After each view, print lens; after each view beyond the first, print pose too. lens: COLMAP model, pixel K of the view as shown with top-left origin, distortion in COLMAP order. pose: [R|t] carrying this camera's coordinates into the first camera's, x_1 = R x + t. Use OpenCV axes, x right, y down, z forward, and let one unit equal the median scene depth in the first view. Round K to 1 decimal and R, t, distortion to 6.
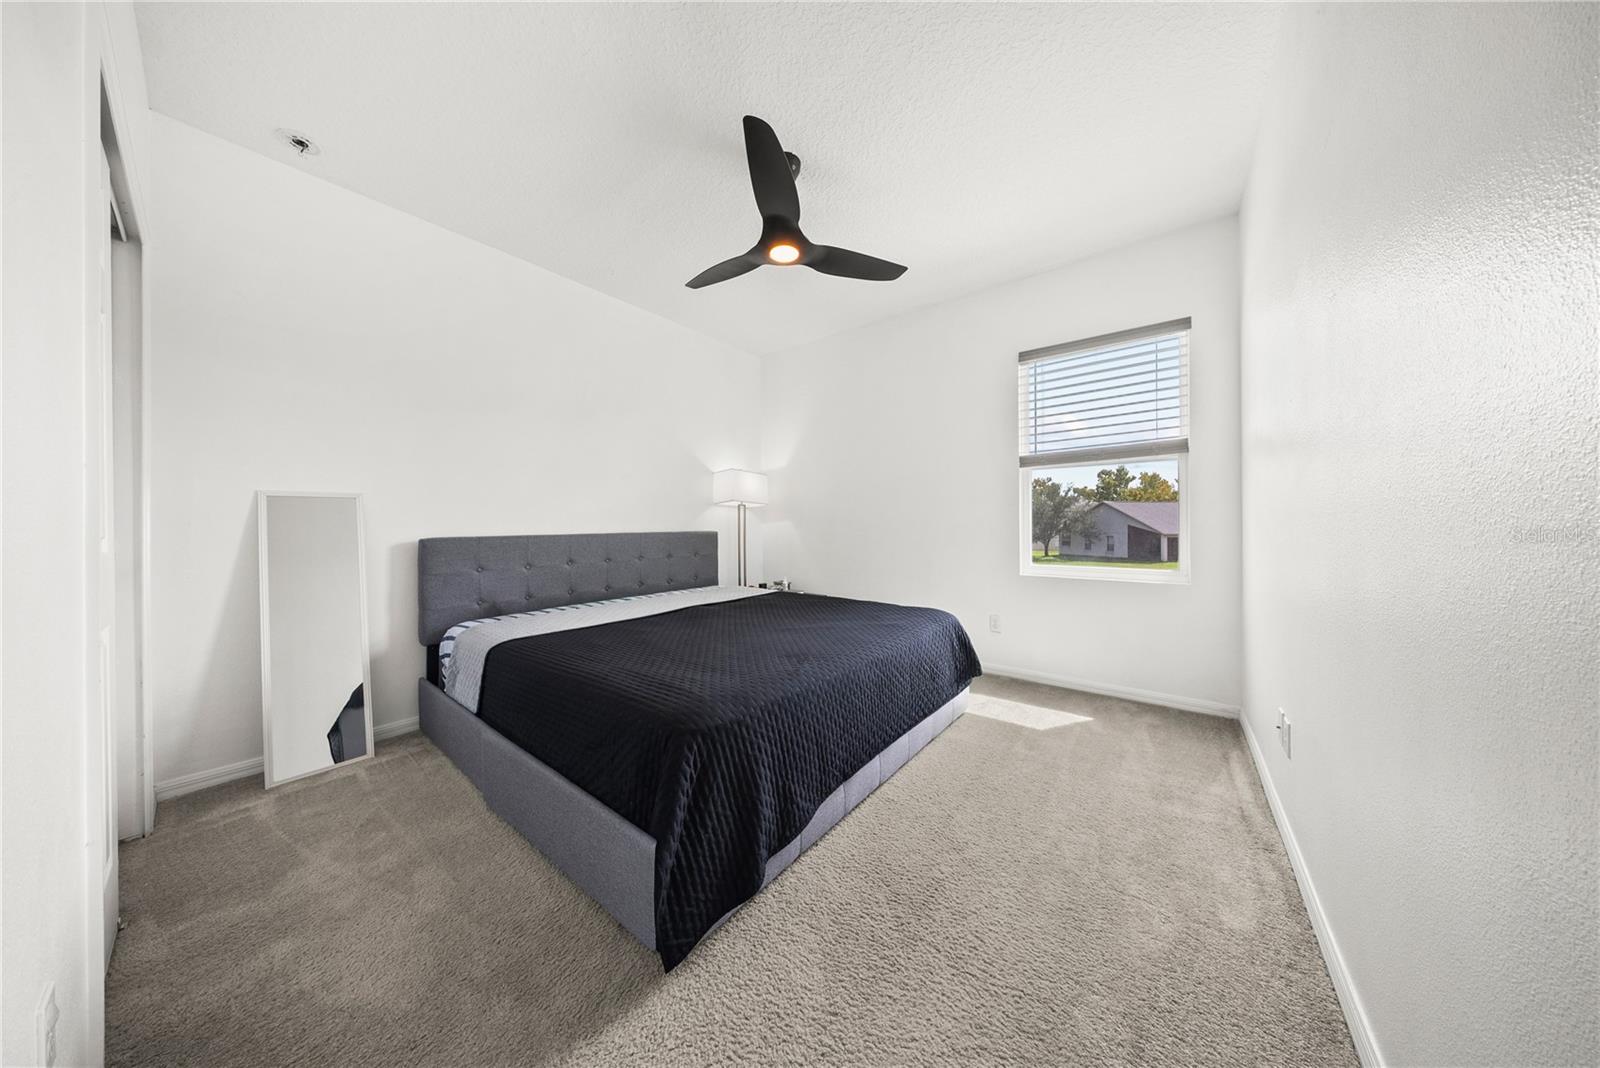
lens RADIAL K [[472.1, 0, 805.8], [0, 472.1, 526.6], [0, 0, 1]] dist [0.000270, -0.000027]
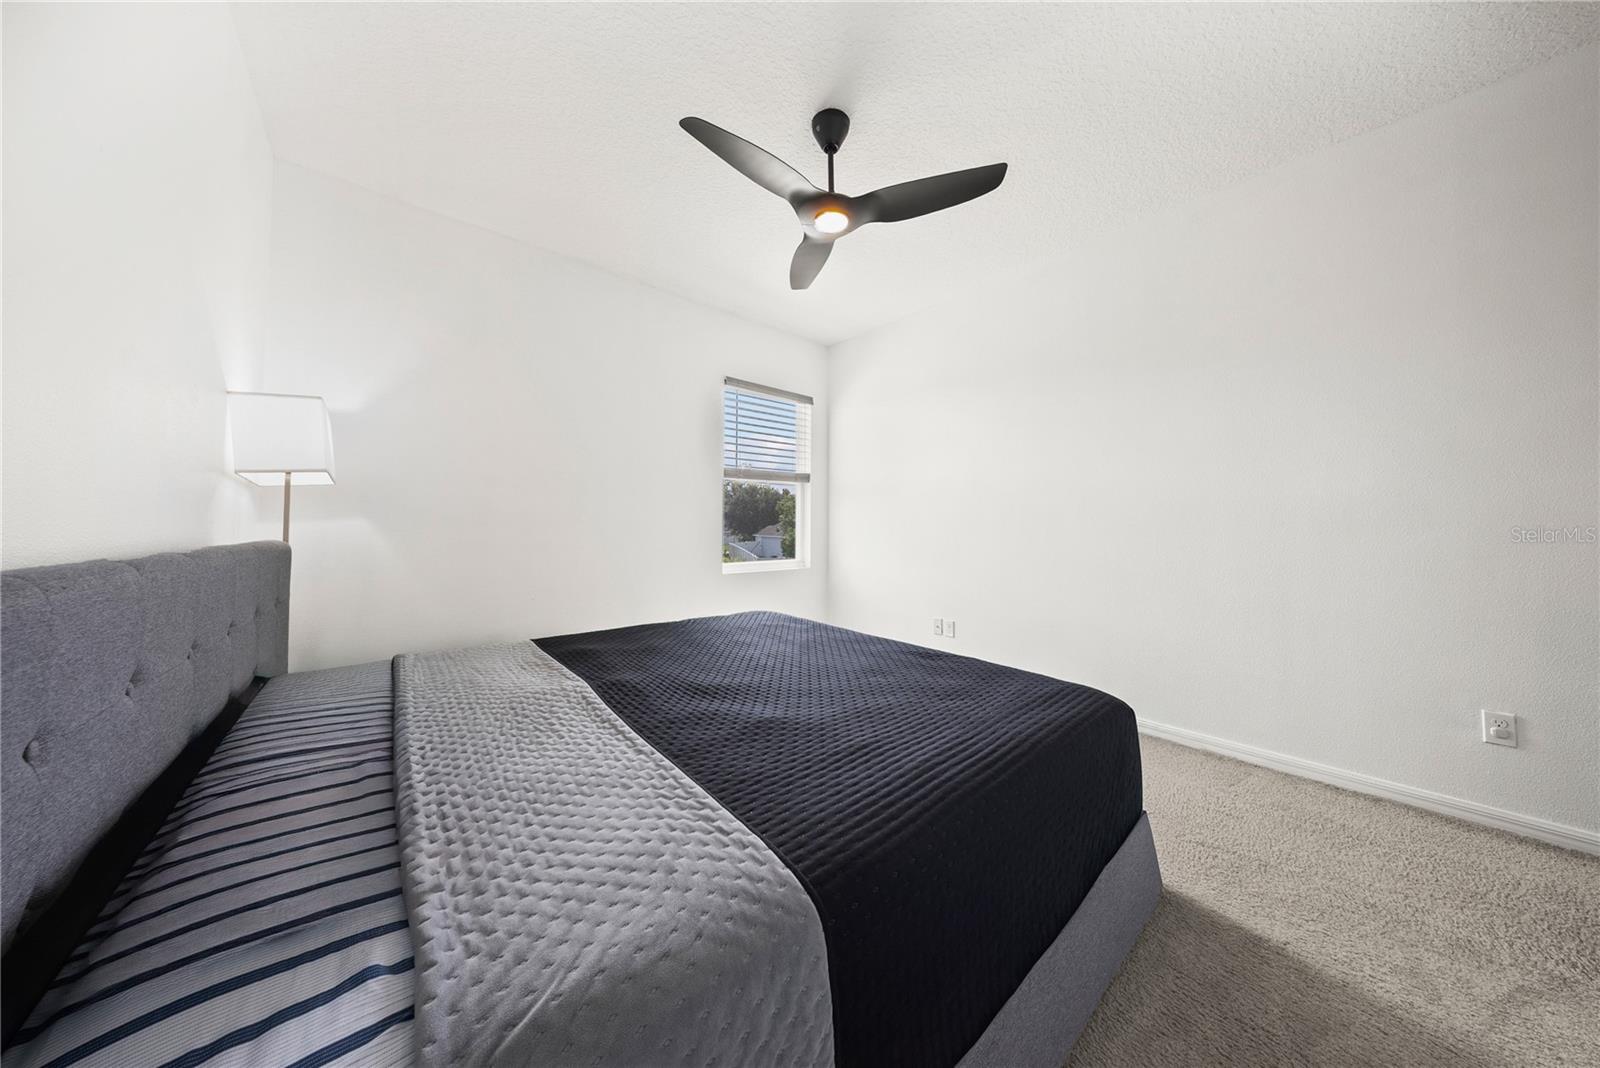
lens RADIAL K [[472.1, 0, 805.8], [0, 472.1, 526.6], [0, 0, 1]] dist [0.000270, -0.000027]
pose [[0.198322, -0.000283, 0.980137, -0.726164], [0.000329, 1.000000, 0.000222, -0.010112], [-0.980137, 0.000278, 0.198322, 0.688634]]
